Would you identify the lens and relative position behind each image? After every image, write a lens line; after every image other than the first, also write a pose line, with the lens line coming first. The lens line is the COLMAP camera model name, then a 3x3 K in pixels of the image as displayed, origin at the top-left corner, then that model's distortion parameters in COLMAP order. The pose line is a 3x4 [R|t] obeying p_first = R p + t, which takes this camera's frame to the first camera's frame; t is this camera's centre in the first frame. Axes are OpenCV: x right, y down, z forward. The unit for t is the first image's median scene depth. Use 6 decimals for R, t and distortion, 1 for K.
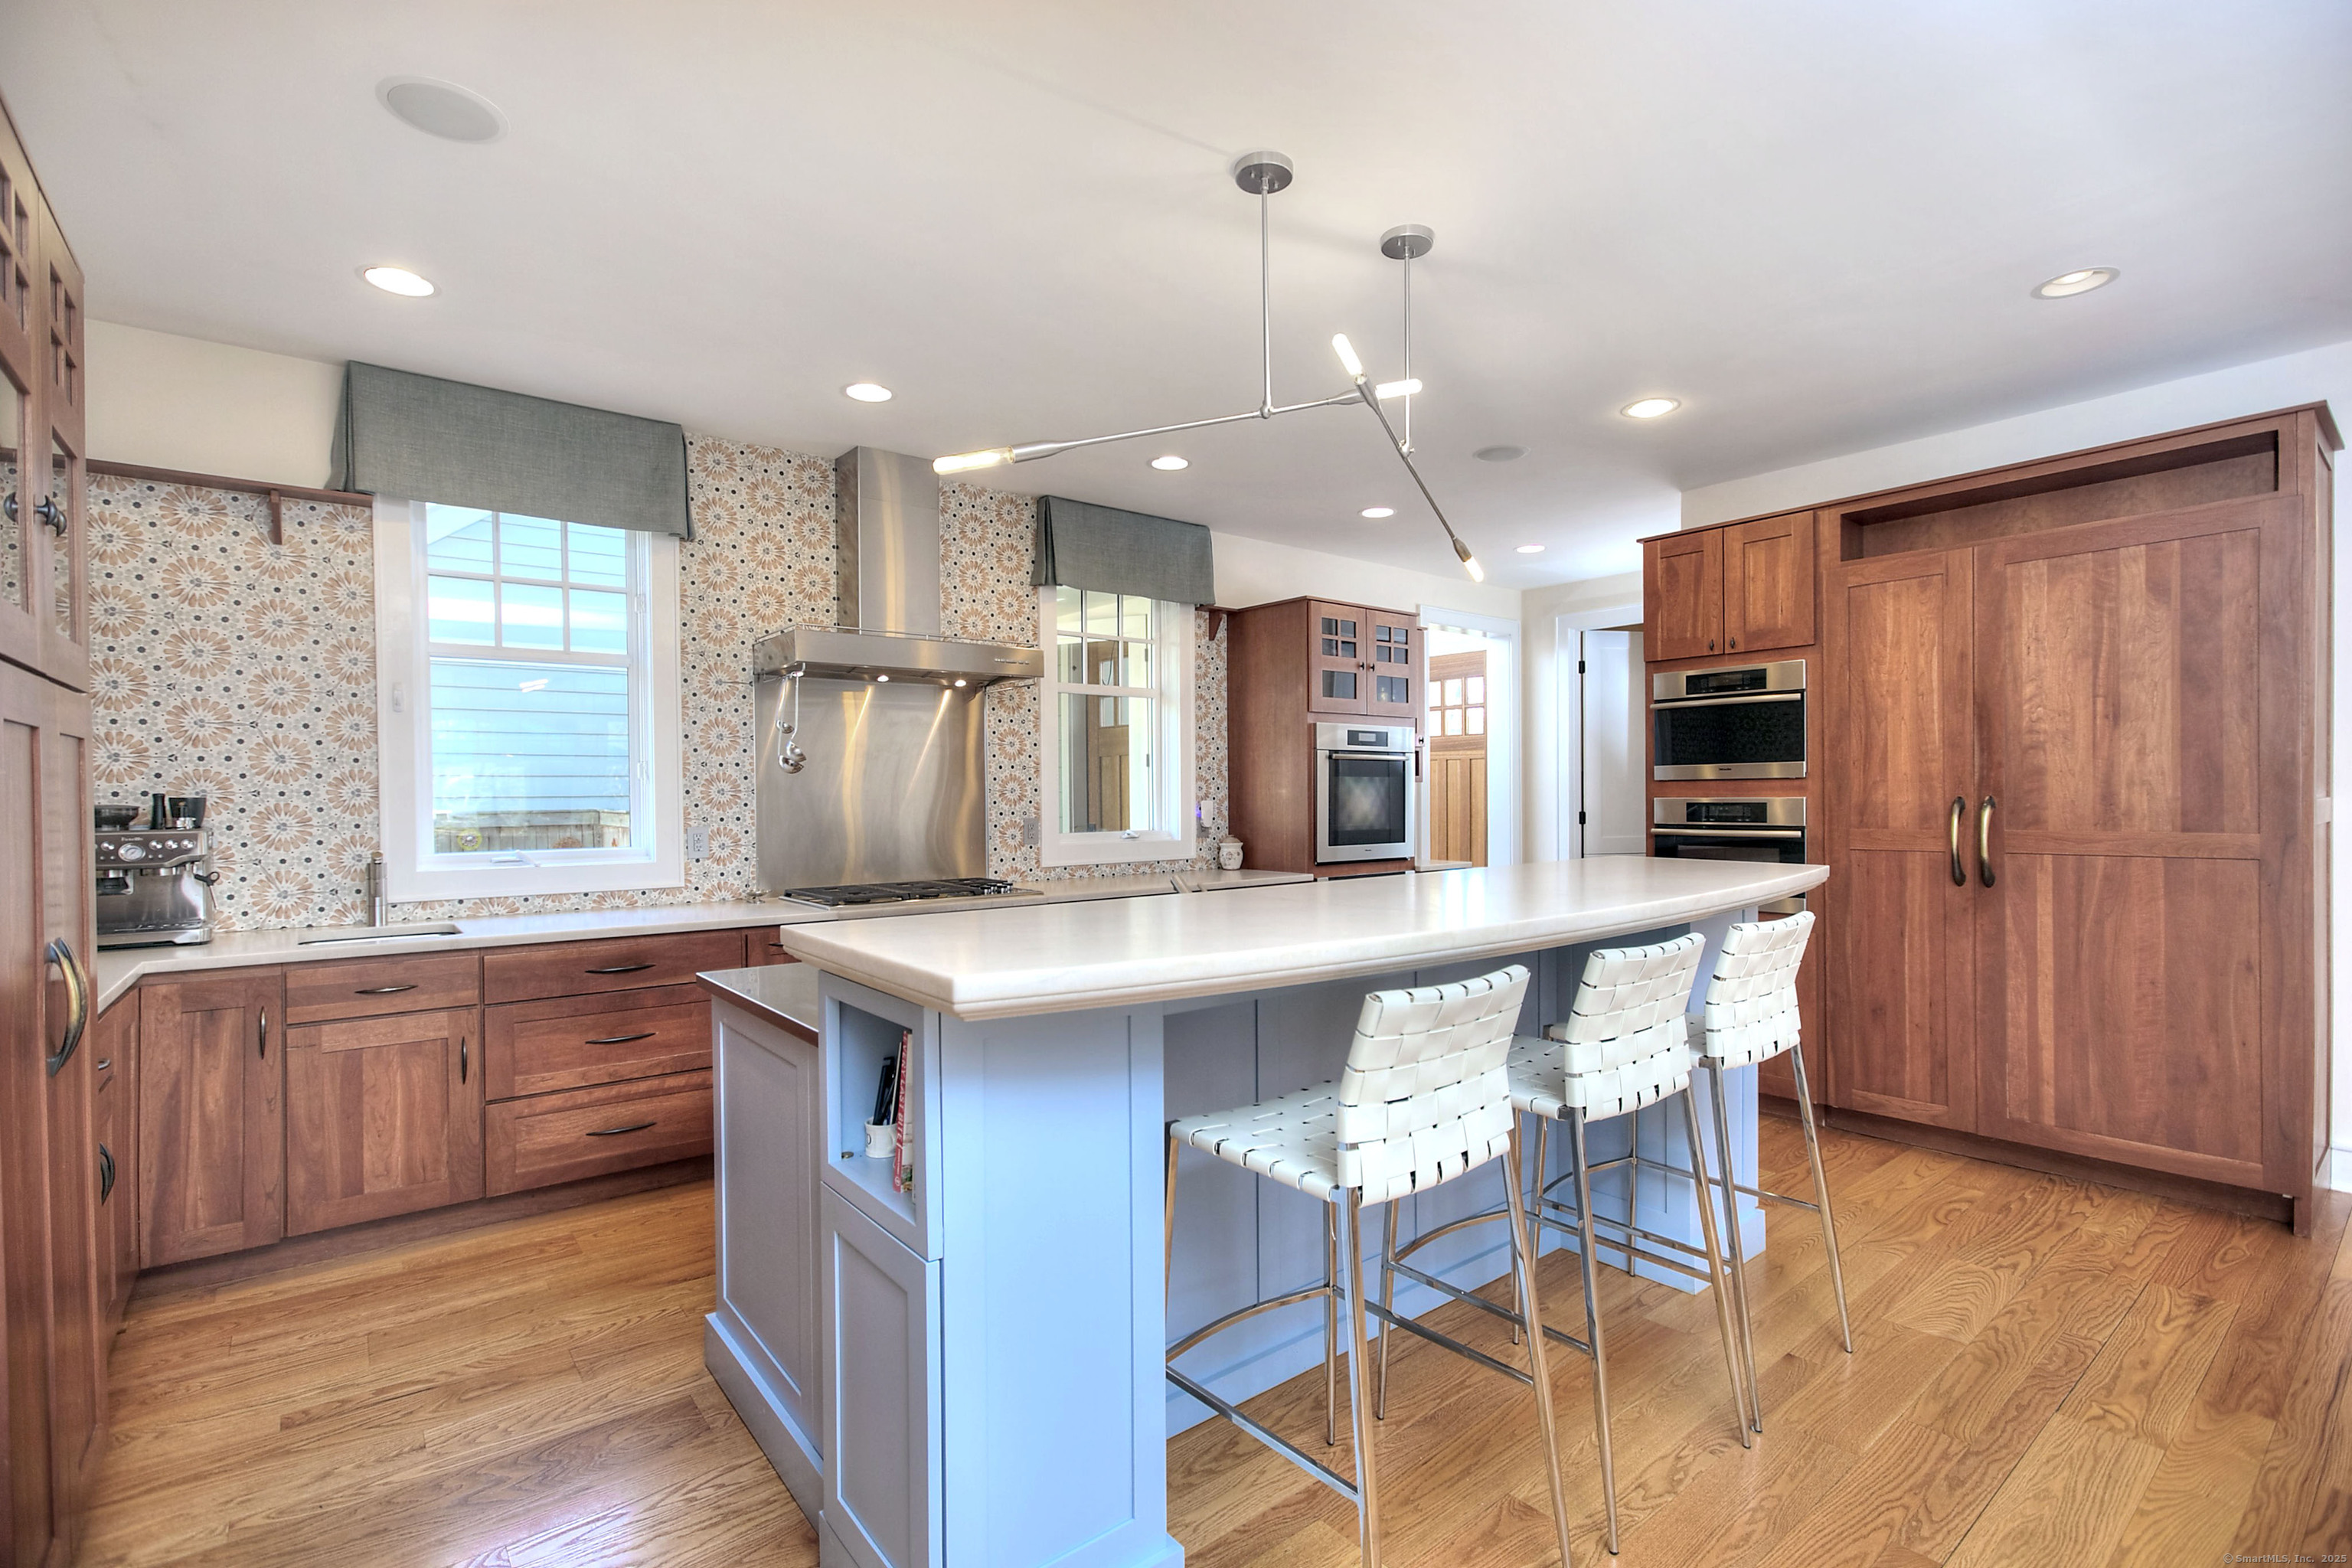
lens RADIAL K [[1115.3, 0, 1120.8], [0, 1115.3, 796.2], [0, 0, 1]] dist [-0.003158, 0.024999]
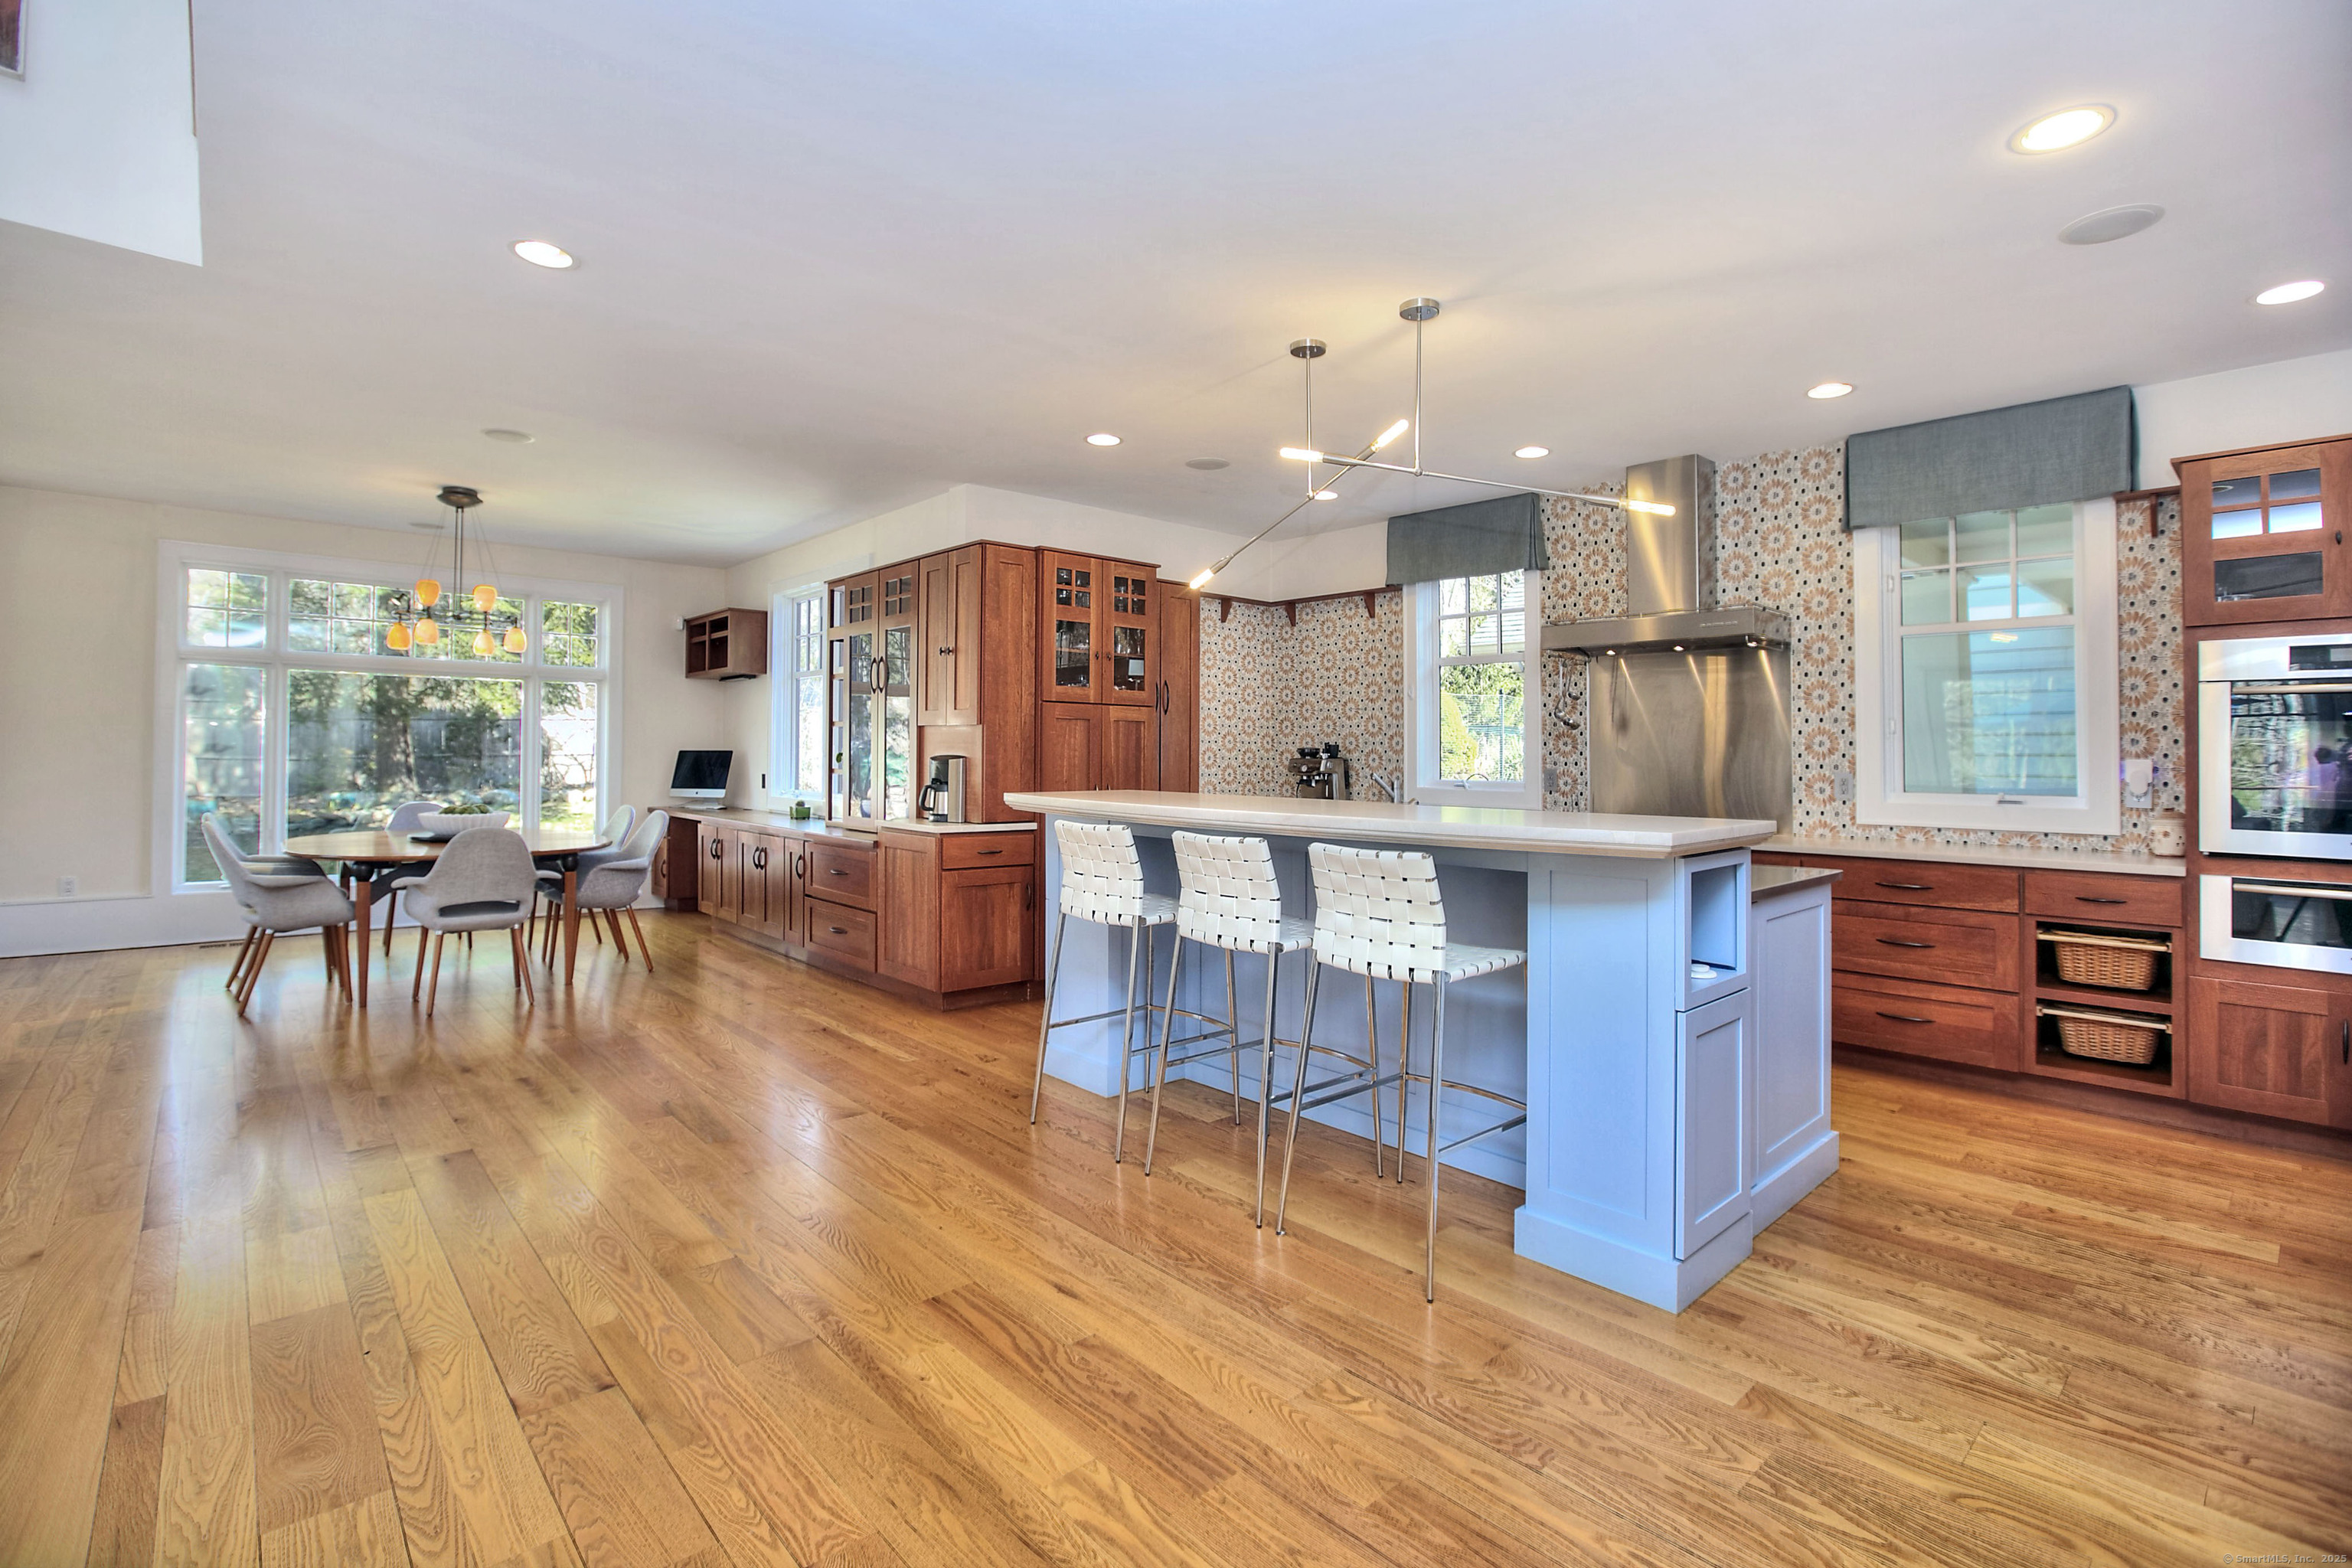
lens RADIAL K [[1106.7, 0, 1181.8], [0, 1106.7, 717.4], [0, 0, 1]] dist [-0.042899, 0.022992]
pose [[0.071092, -0.021766, -0.997232, 0.964124], [-0.012606, 0.999662, -0.022718, 0.000678], [0.997390, 0.014186, 0.070793, 0.423859]]
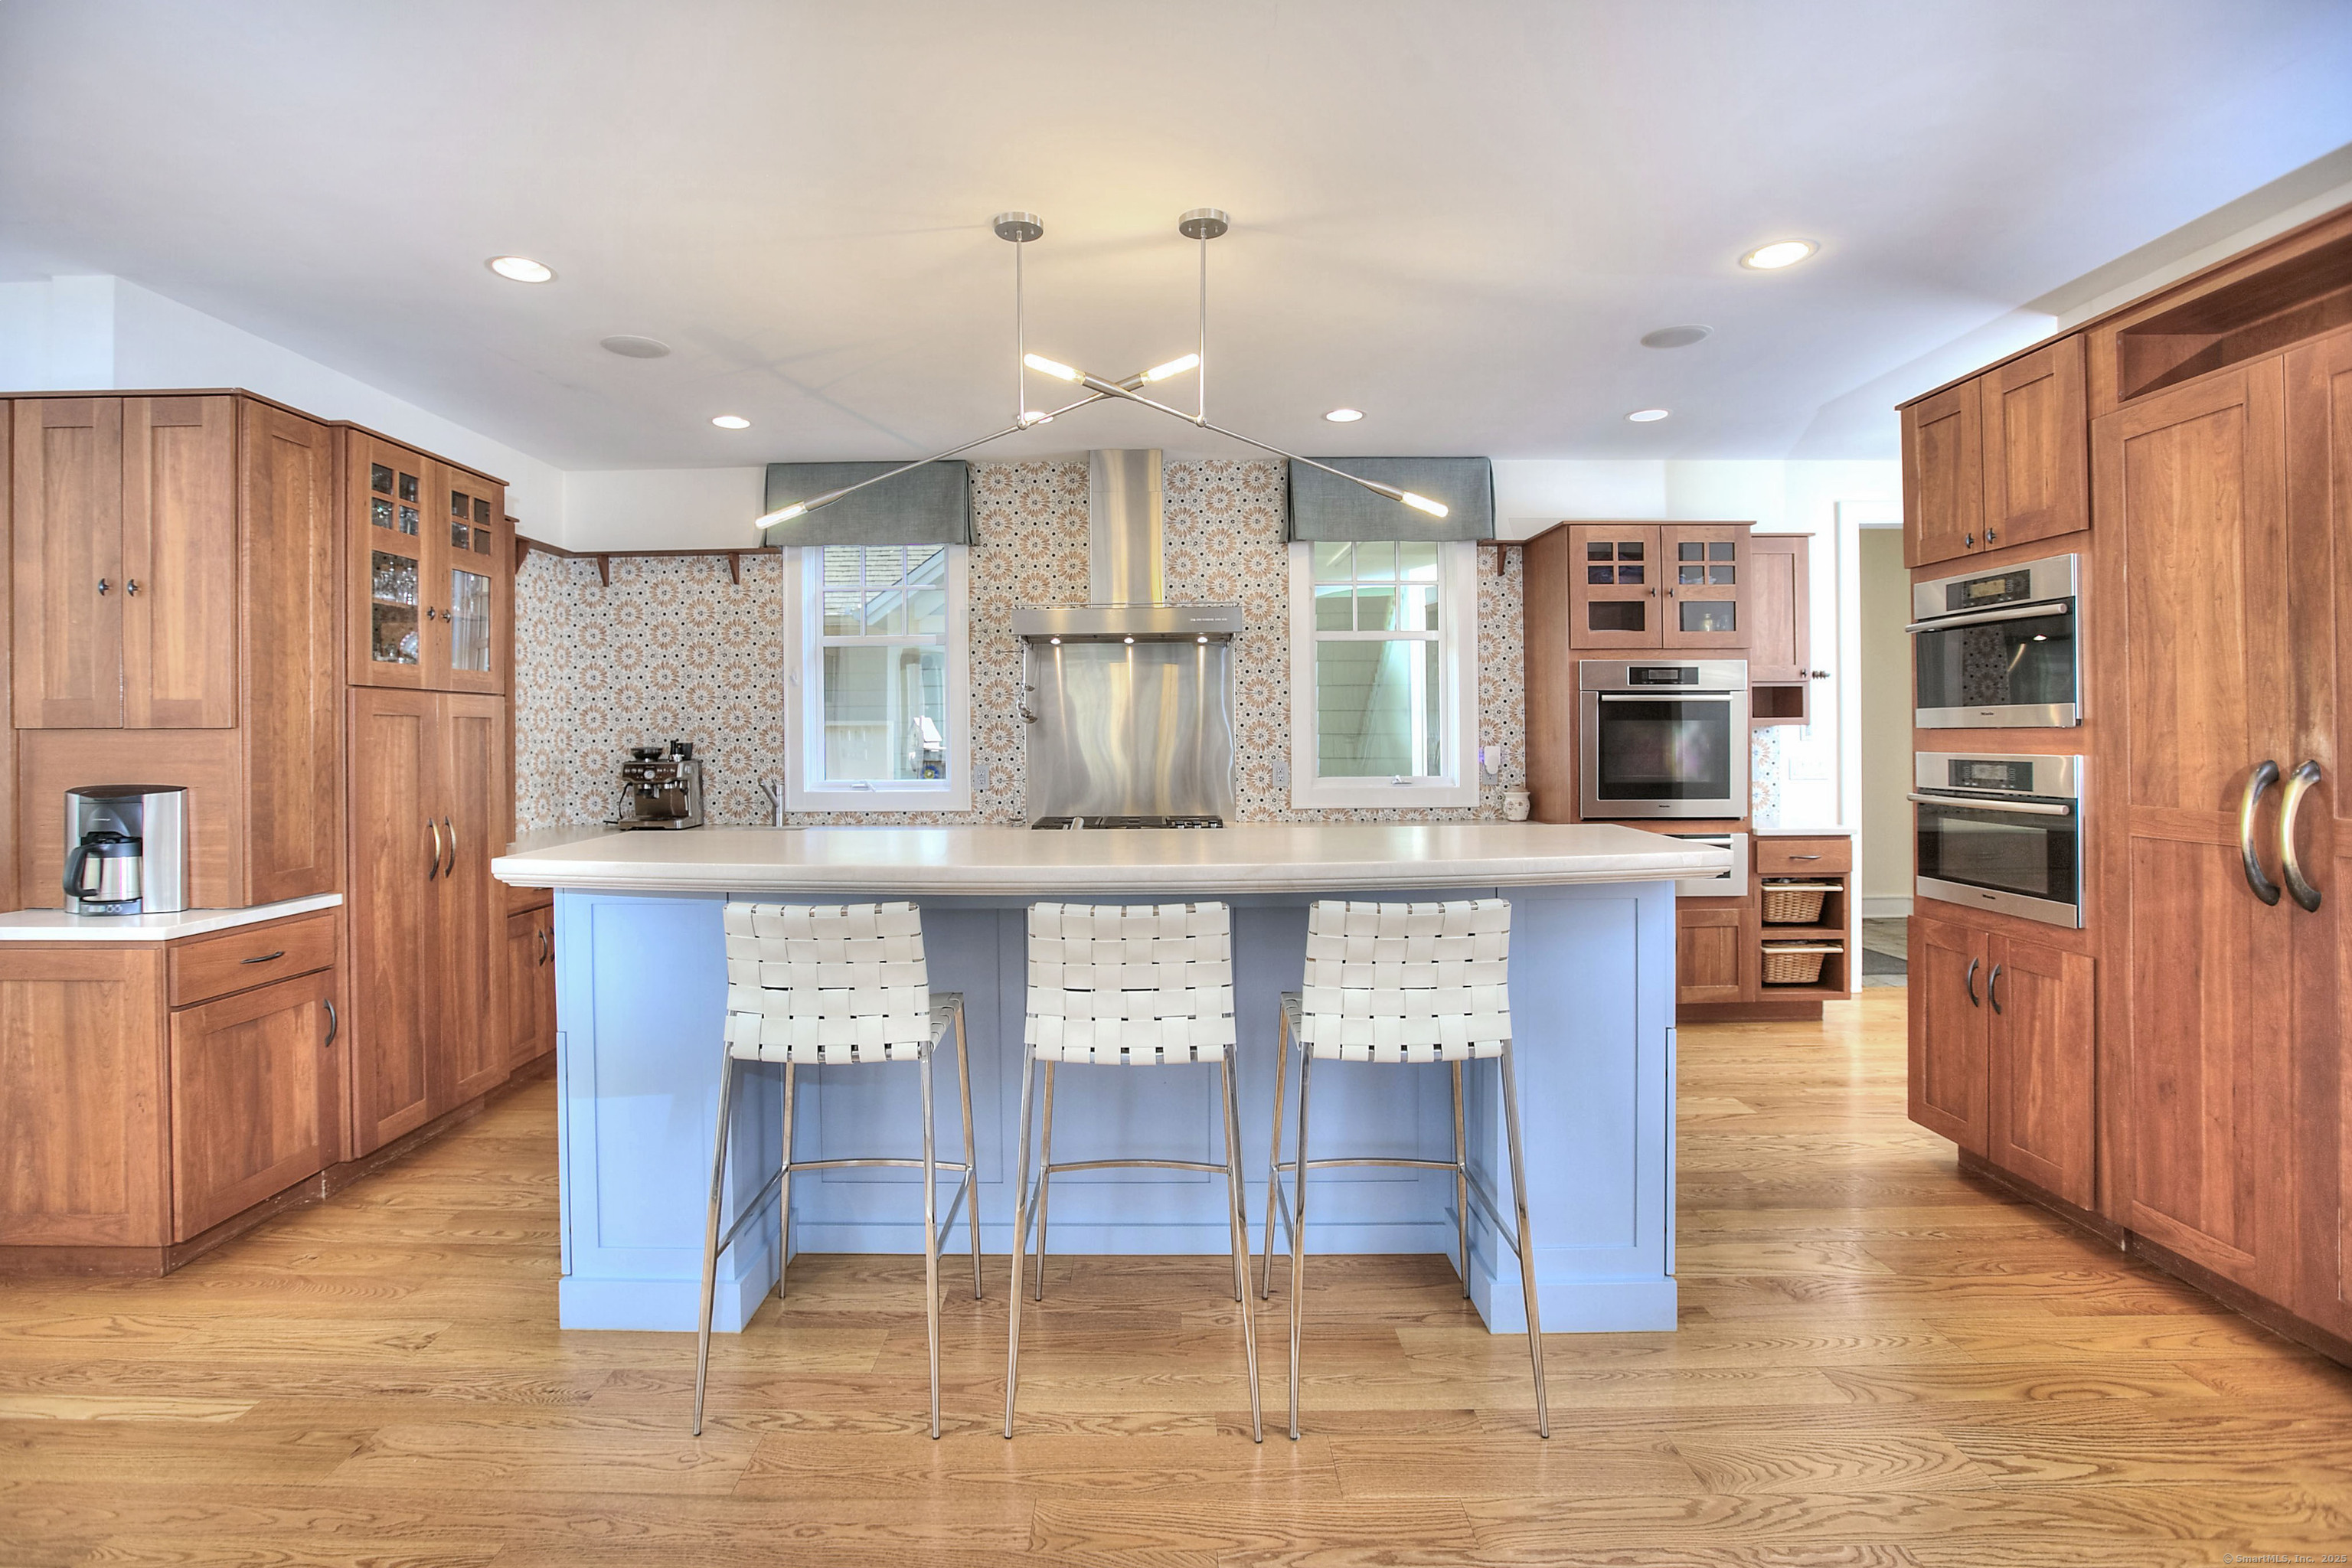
lens RADIAL K [[1106.7, 0, 1181.8], [0, 1106.7, 717.4], [0, 0, 1]] dist [-0.042899, 0.022992]
pose [[0.777968, -0.005452, -0.628281, 0.595542], [0.000853, 0.999971, -0.007621, -0.017513], [0.628304, 0.005393, 0.777949, 0.143683]]
